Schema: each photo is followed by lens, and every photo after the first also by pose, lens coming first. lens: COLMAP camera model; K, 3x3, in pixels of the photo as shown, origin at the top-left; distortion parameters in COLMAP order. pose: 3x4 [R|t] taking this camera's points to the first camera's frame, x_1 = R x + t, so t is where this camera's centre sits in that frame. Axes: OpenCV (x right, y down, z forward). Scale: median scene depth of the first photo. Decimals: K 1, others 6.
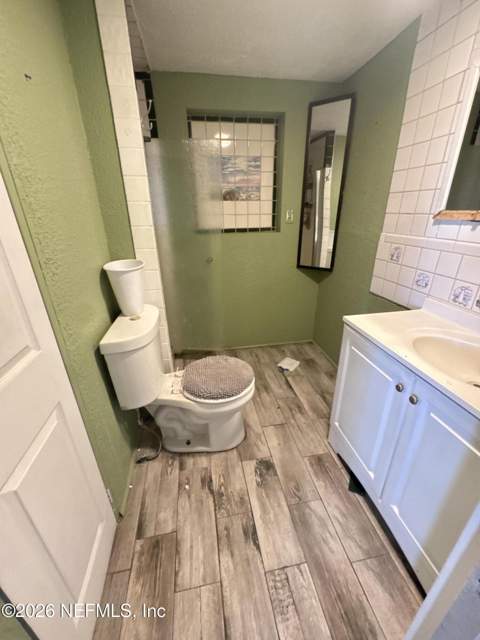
lens RADIAL K [[260.5, 0, 240.0], [0, 260.5, 320.0], [0, 0, 1]] dist [-0.002479, -0.000462]
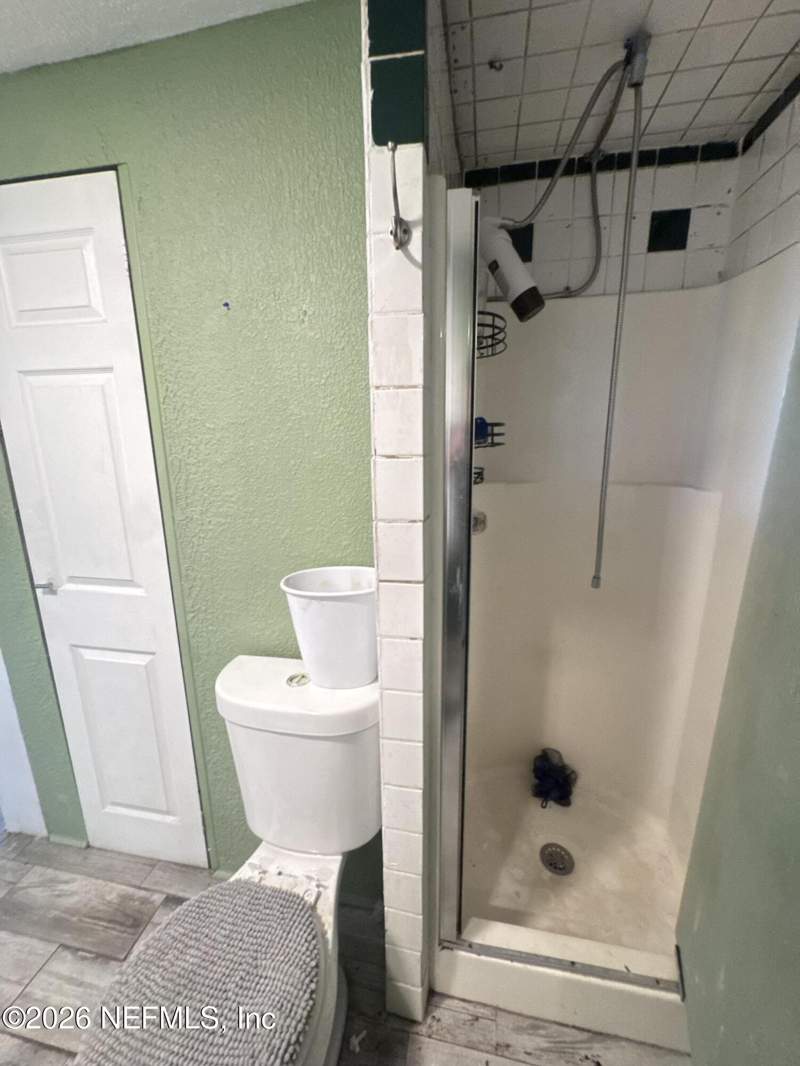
lens RADIAL K [[433.8, 0, 400.0], [0, 433.8, 533.0], [0, 0, 1]] dist [-0.002479, -0.000462]
pose [[-0.365043, 0.223077, -0.903870, 0.219782], [-0.355630, 0.863832, 0.356823, -0.668534], [0.860390, 0.451699, -0.236003, 1.405166]]
